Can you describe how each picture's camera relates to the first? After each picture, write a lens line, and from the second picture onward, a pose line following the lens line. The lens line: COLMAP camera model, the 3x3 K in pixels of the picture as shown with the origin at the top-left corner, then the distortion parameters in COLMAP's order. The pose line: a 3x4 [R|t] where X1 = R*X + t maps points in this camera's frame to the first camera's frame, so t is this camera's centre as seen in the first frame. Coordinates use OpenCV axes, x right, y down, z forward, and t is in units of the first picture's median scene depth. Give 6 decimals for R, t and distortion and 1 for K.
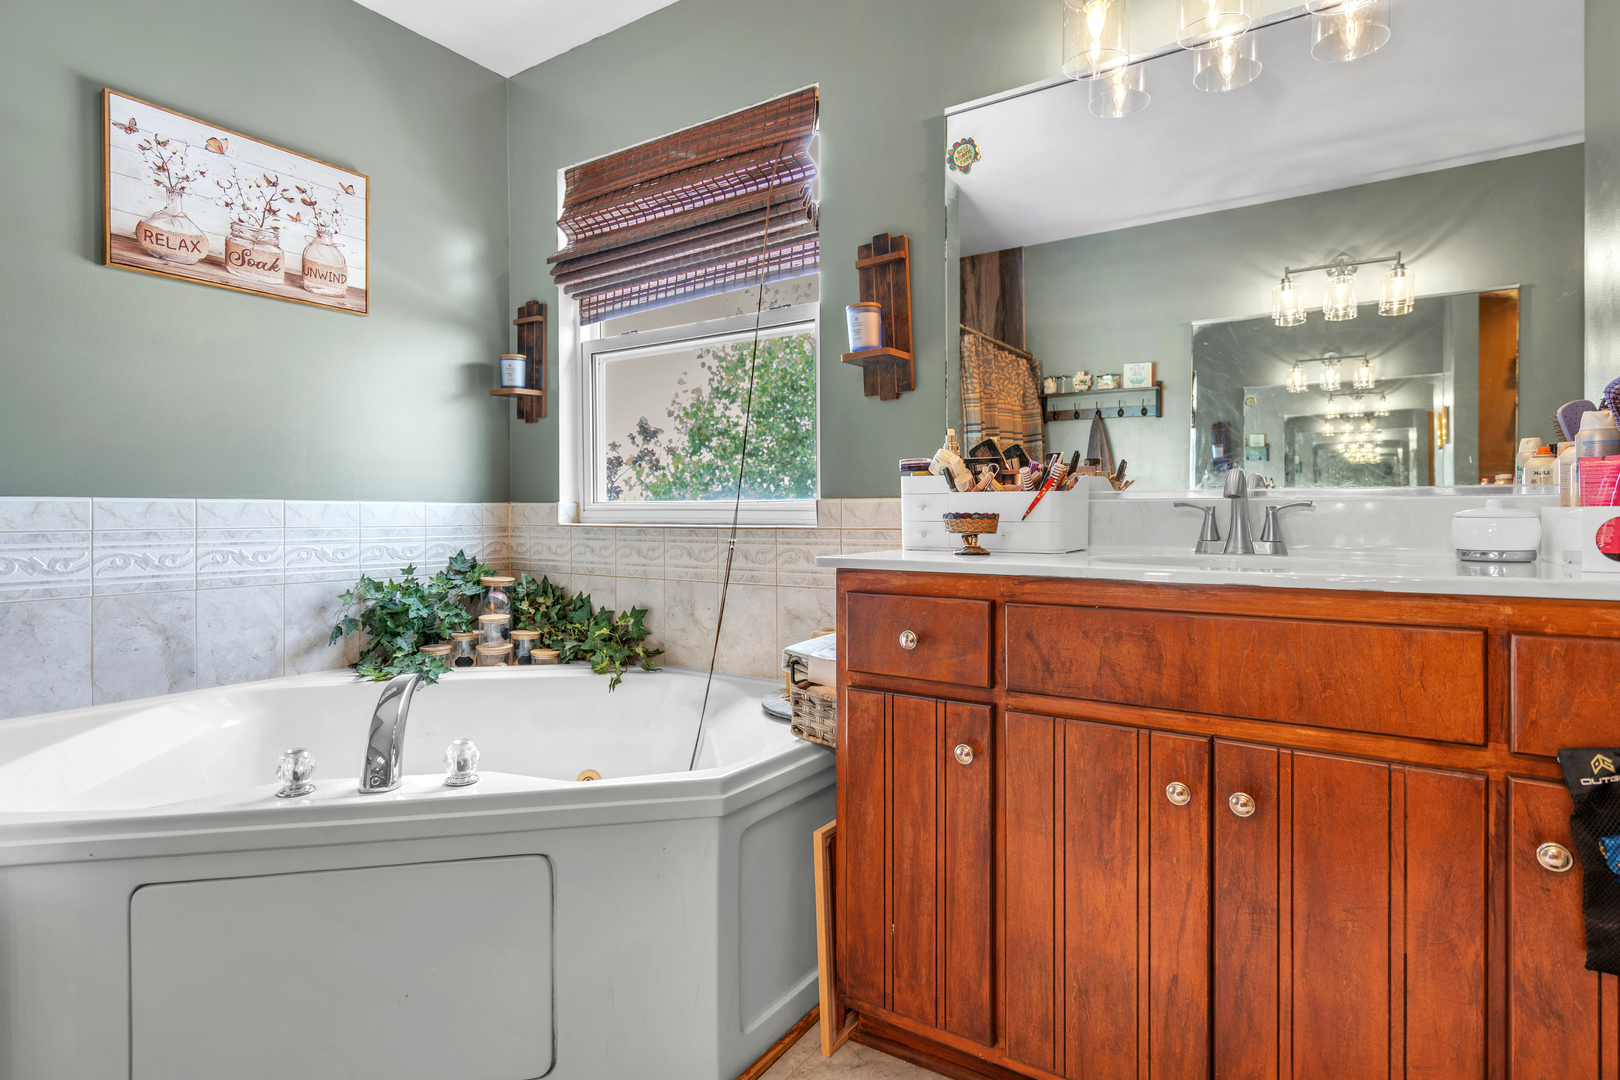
lens RADIAL K [[835.1, 0, 811.5], [0, 835.1, 518.5], [0, 0, 1]] dist [-0.000174, 0.001571]
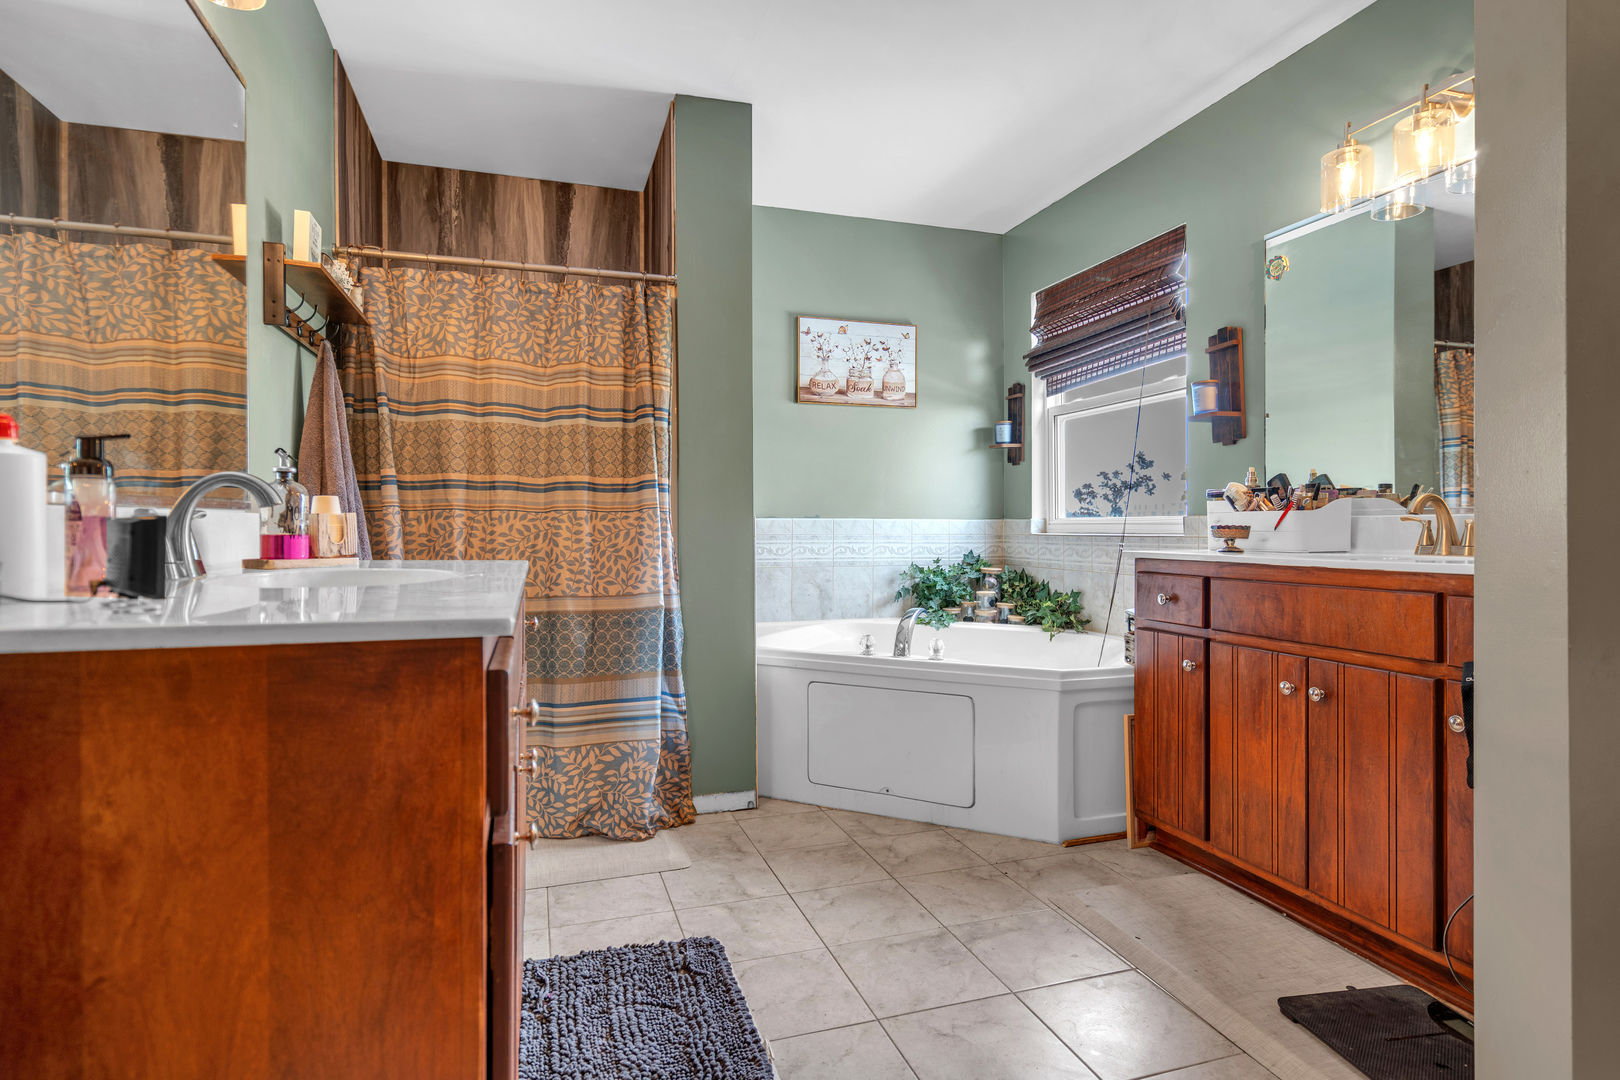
lens RADIAL K [[835.1, 0, 811.5], [0, 835.1, 518.5], [0, 0, 1]] dist [-0.000174, 0.001571]
pose [[0.784324, -0.006129, -0.620321, 0.362563], [-0.004651, 0.999865, -0.015761, 0.005948], [0.620334, 0.015247, 0.784190, -0.468445]]
